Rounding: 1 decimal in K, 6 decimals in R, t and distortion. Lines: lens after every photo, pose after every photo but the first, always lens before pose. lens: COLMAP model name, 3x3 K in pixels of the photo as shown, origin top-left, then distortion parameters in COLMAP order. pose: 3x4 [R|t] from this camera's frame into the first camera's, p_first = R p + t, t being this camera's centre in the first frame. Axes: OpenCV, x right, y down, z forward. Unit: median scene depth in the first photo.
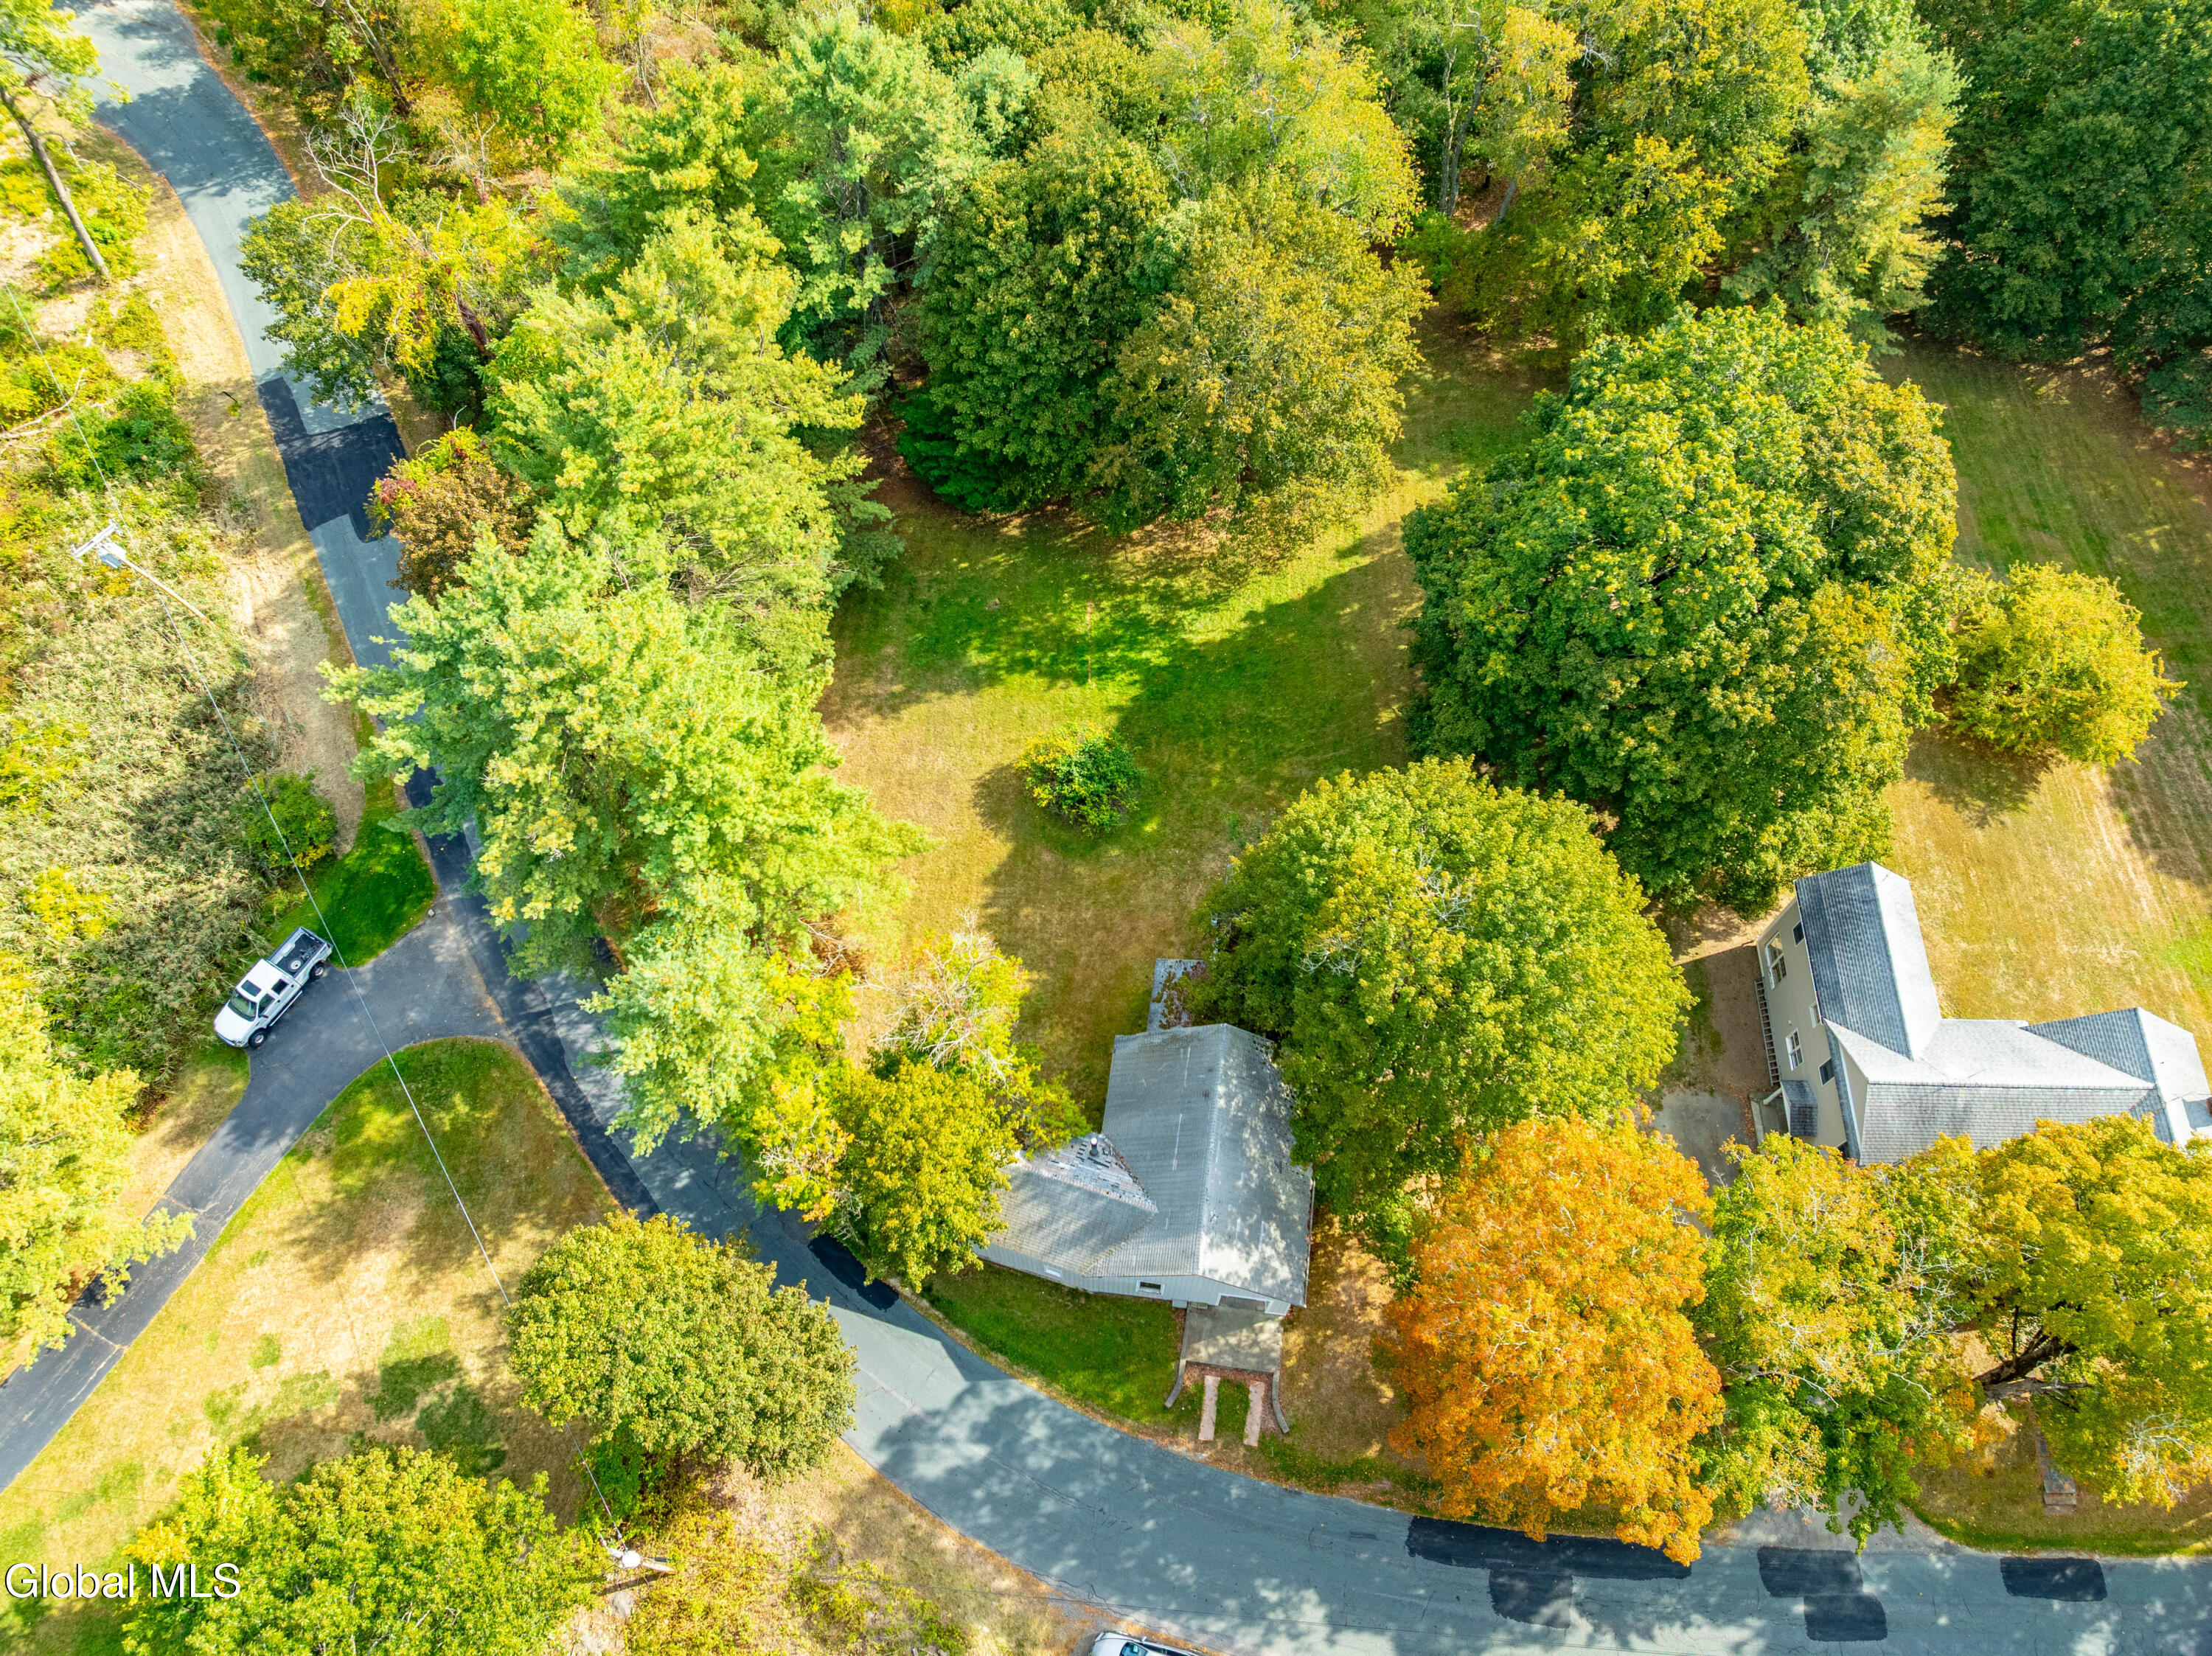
lens RADIAL K [[1562.8, 0, 1080.0], [0, 1562.8, 826.6], [0, 0, 1]] dist [-0.047900, 0.024491]
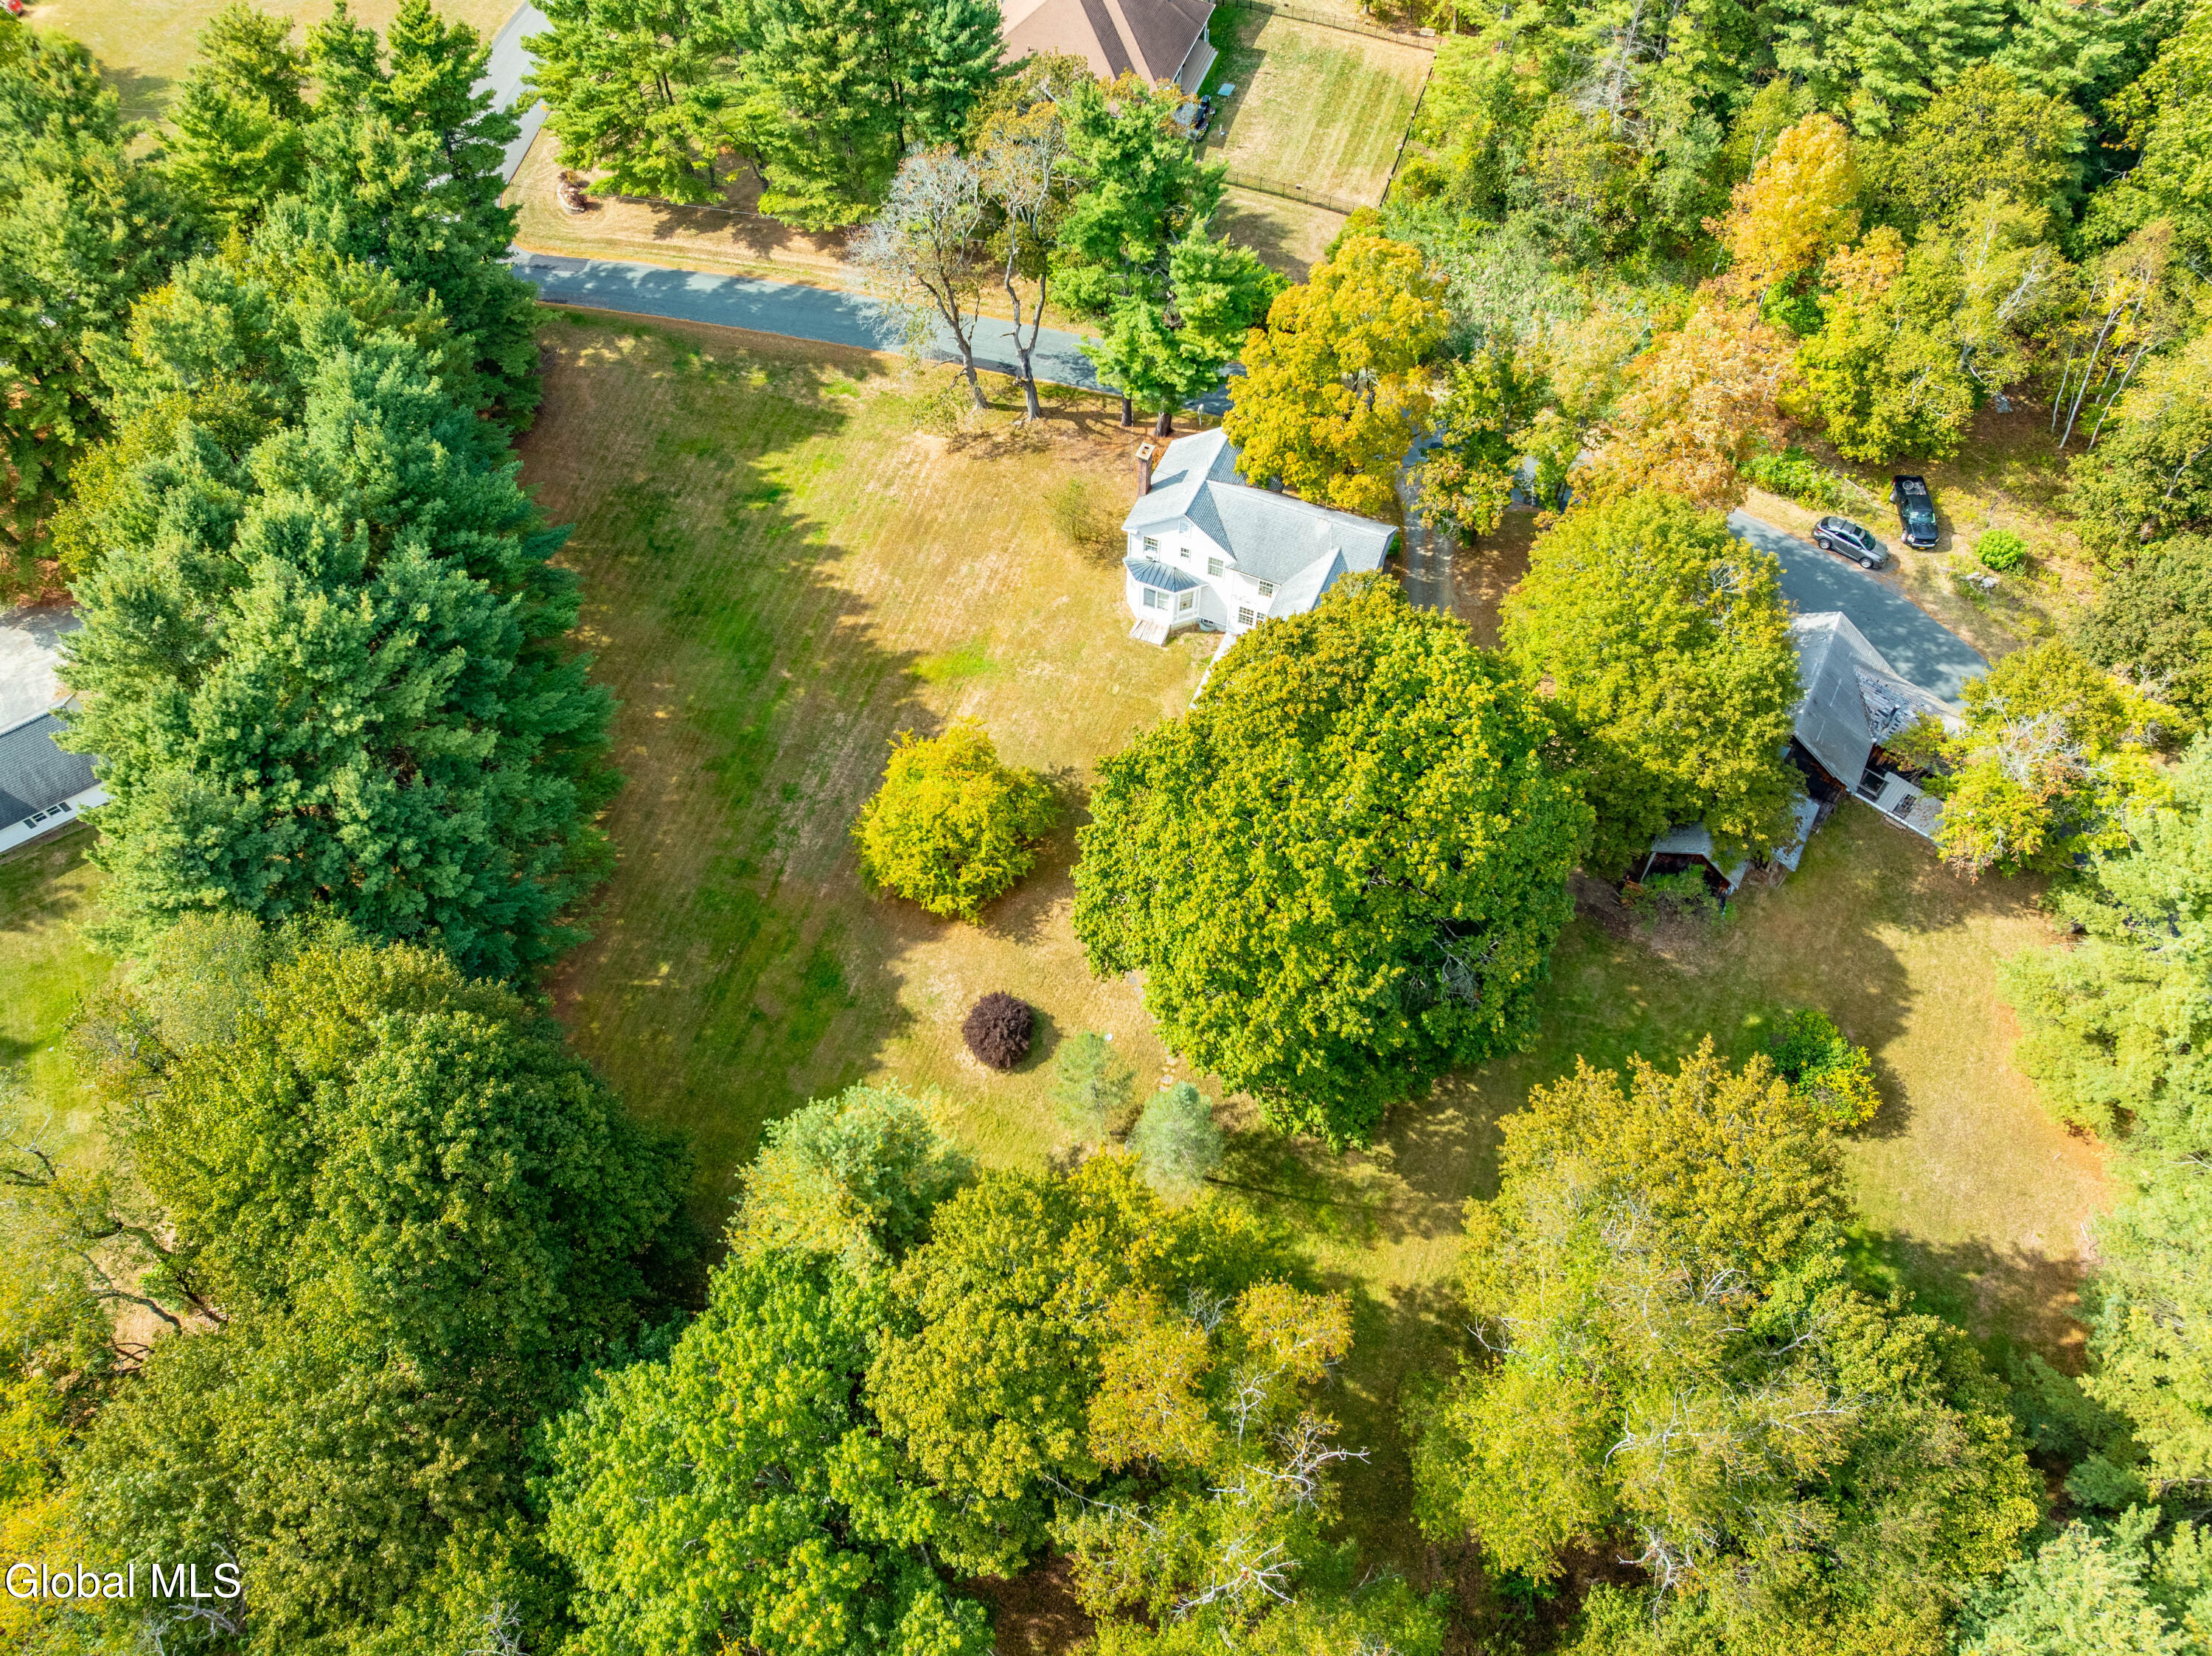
lens RADIAL K [[1562.8, 0, 1096.9], [0, 1562.8, 822.5], [0, 0, 1]] dist [-0.047900, 0.024491]
pose [[-0.931088, -0.298179, 0.210154, 0.303048], [0.324373, -0.413153, 0.850933, -1.070078], [-0.166905, 0.860461, 0.481403, 0.451102]]
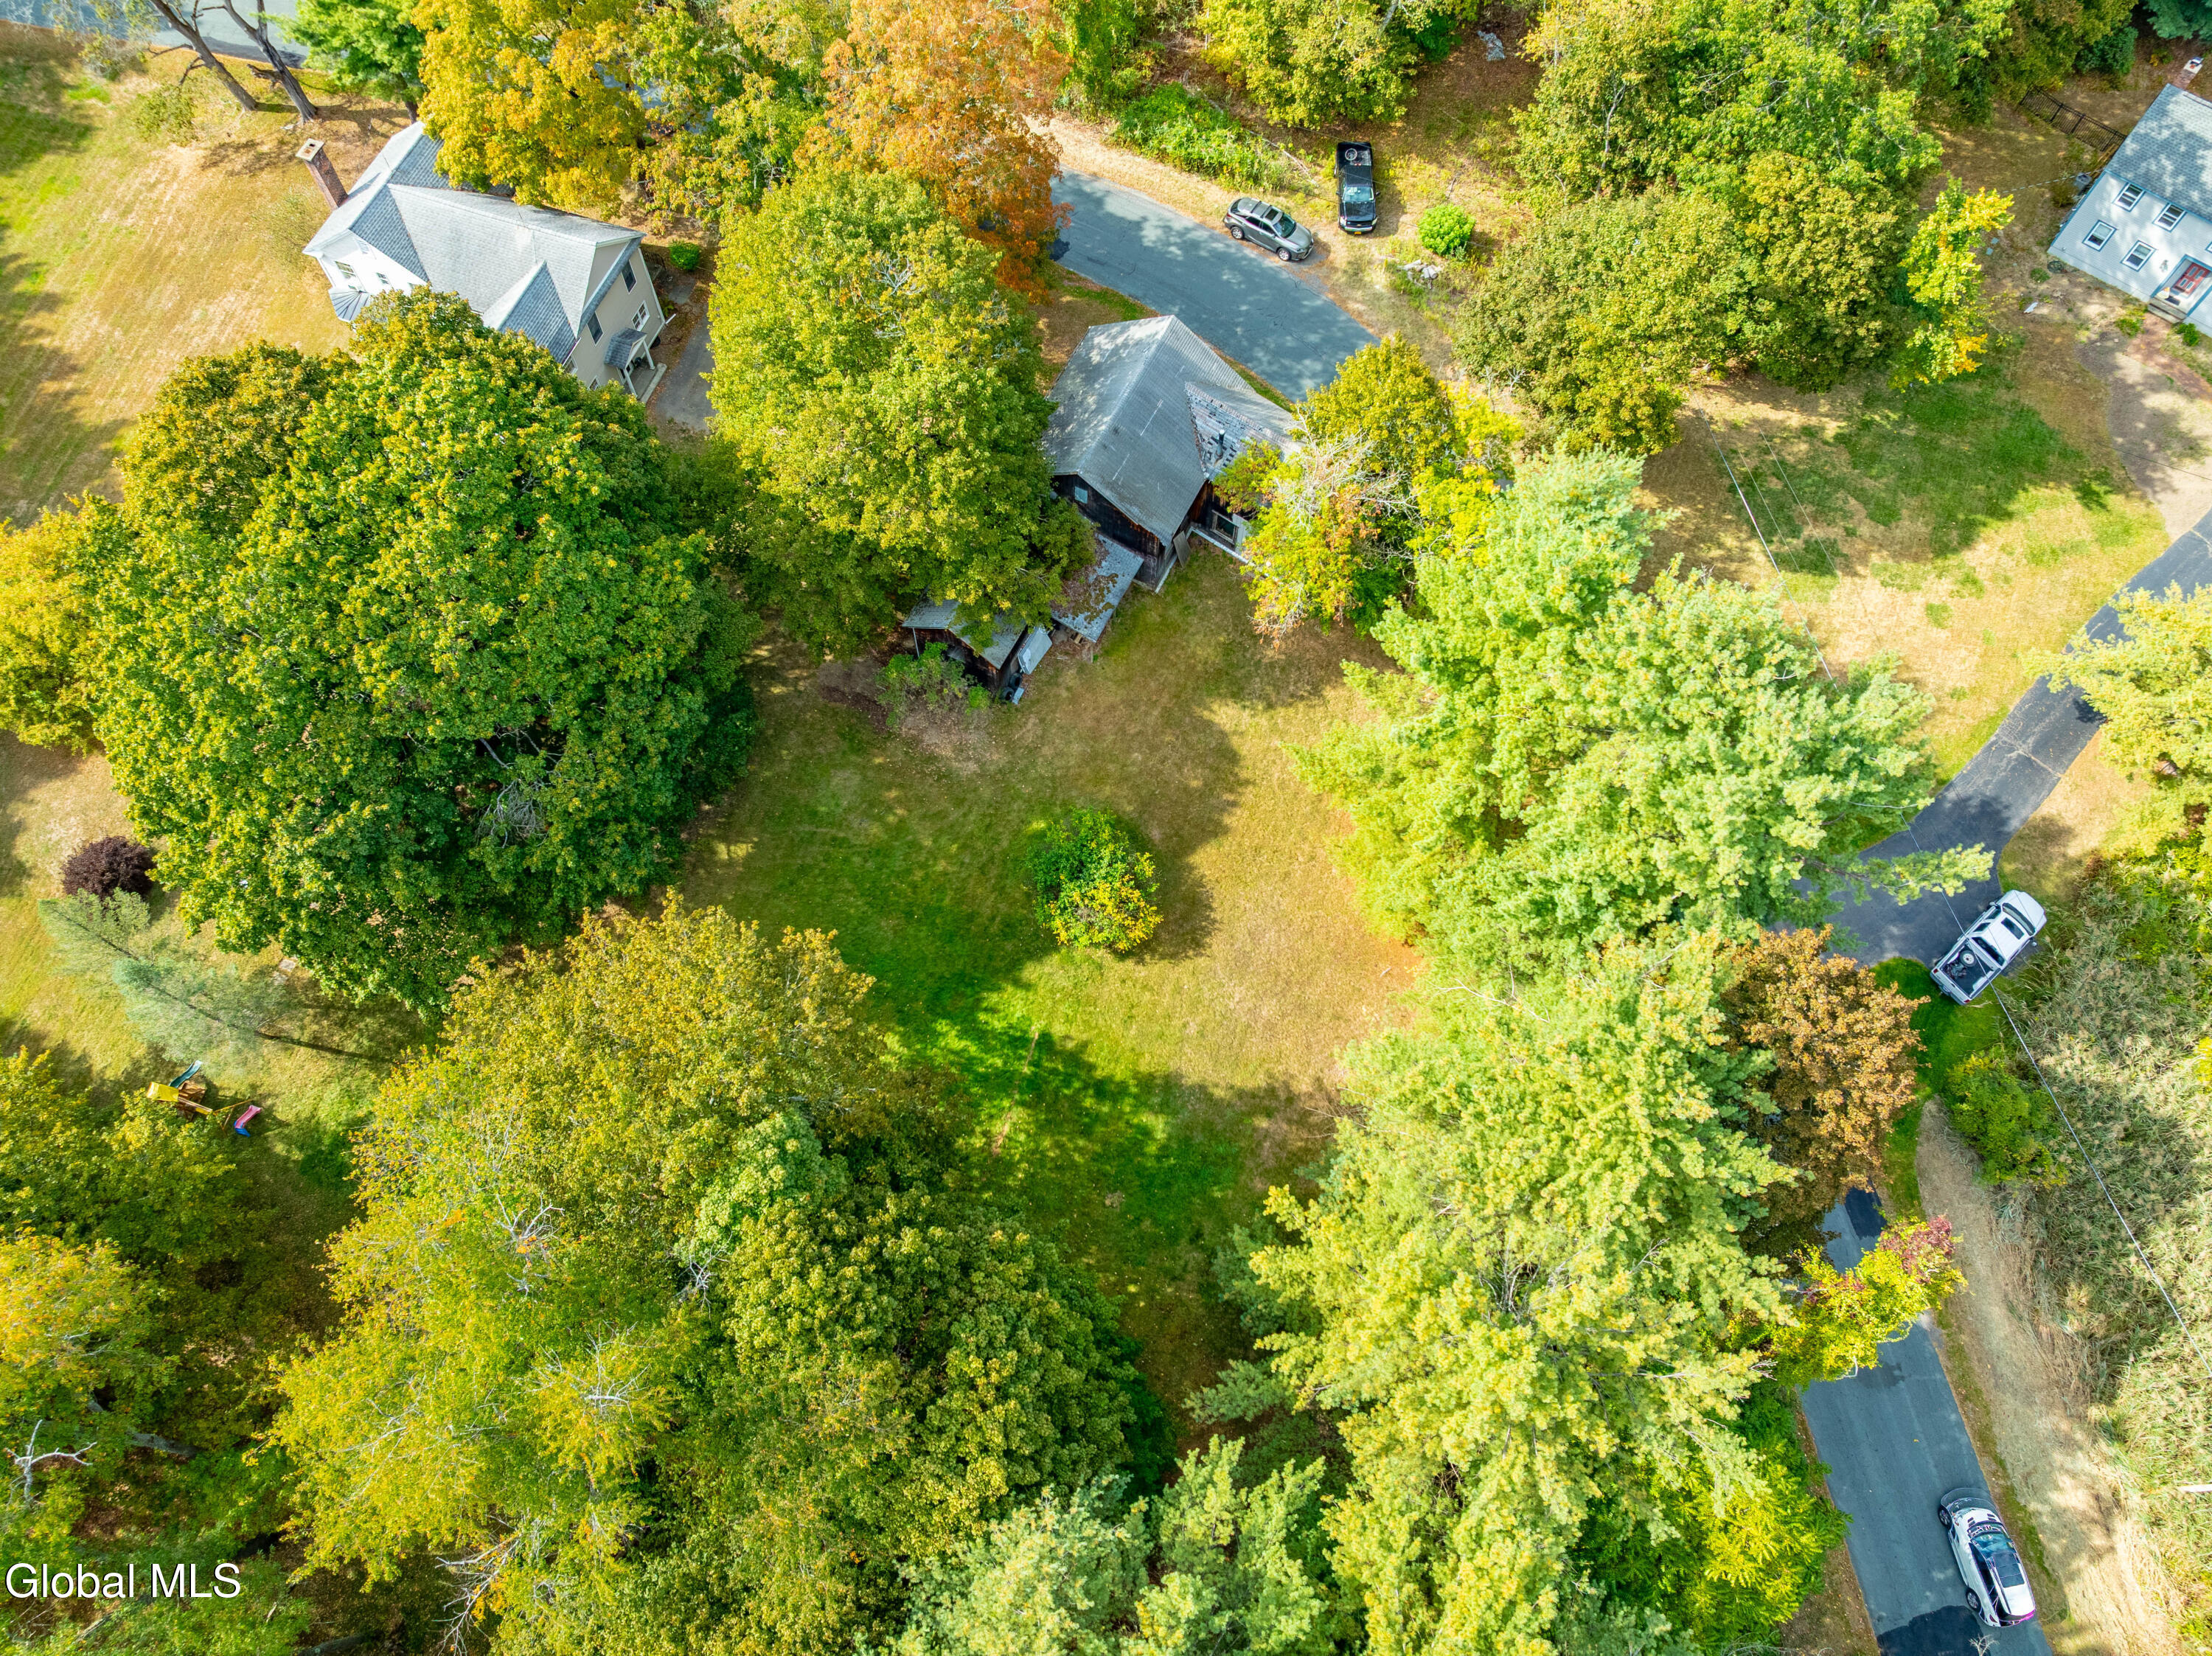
lens RADIAL K [[1562.8, 0, 1105.3], [0, 1562.8, 824.2], [0, 0, 1]] dist [-0.047900, 0.024491]
pose [[-0.950423, -0.280614, 0.133989, -0.118955], [0.274506, -0.554684, 0.785476, -0.741286], [-0.146094, 0.783314, 0.604214, 0.460119]]
